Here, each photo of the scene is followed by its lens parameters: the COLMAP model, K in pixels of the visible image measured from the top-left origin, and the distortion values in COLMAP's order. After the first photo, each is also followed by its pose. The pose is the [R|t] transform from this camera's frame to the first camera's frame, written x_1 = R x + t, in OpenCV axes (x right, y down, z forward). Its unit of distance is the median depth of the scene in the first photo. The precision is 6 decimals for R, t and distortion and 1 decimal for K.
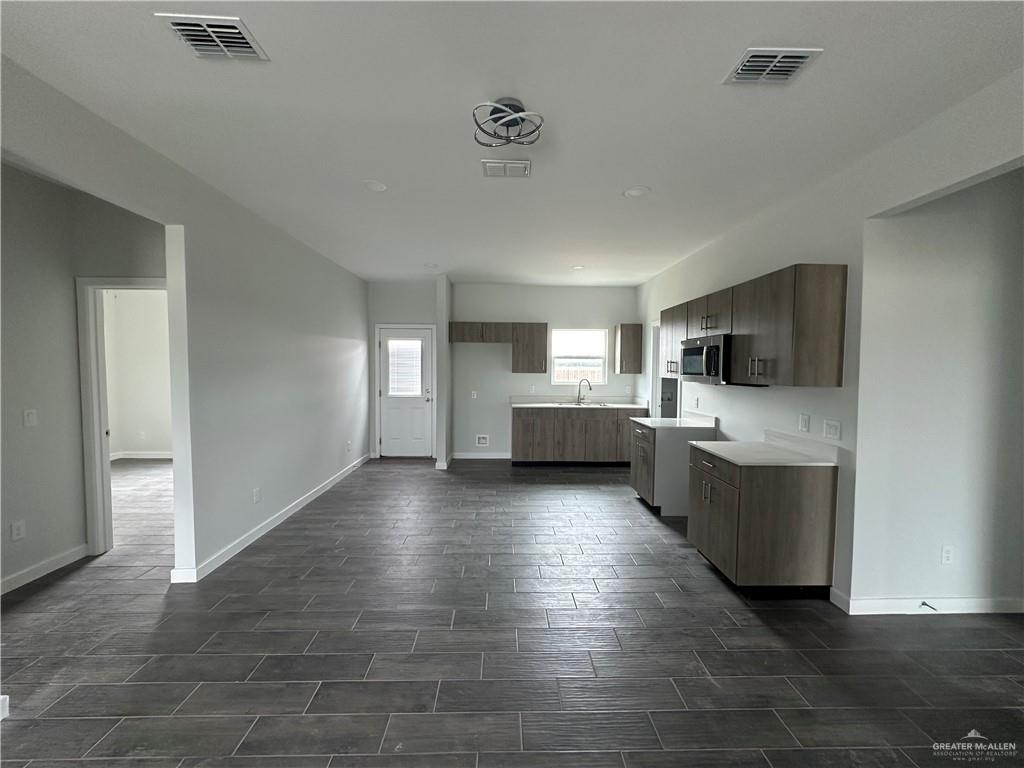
lens RADIAL K [[408.7, 0, 512.0], [0, 408.7, 384.0], [0, 0, 1]] dist [-0.001144, -0.000067]
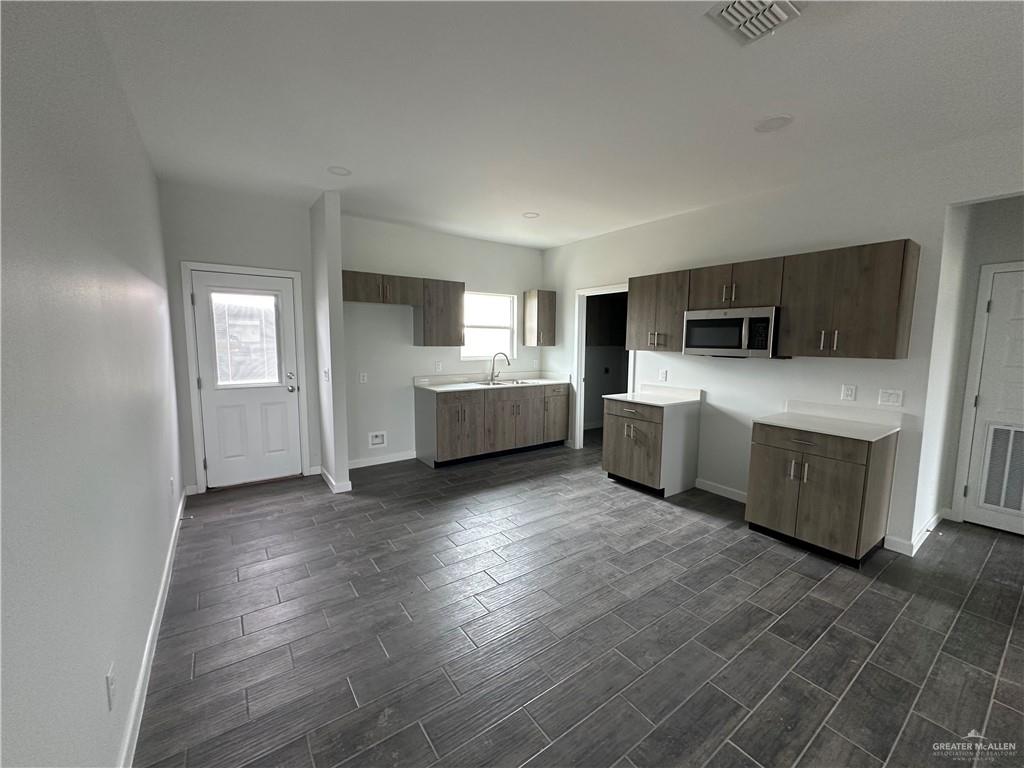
lens RADIAL K [[412.0, 0, 510.7], [0, 412.0, 387.0], [0, 0, 1]] dist [0.000579, -0.000002]
pose [[0.831374, -0.063820, 0.552037, -0.289950], [0.020691, 0.996250, 0.084013, -0.013247], [-0.555328, -0.058424, 0.829577, 0.277418]]
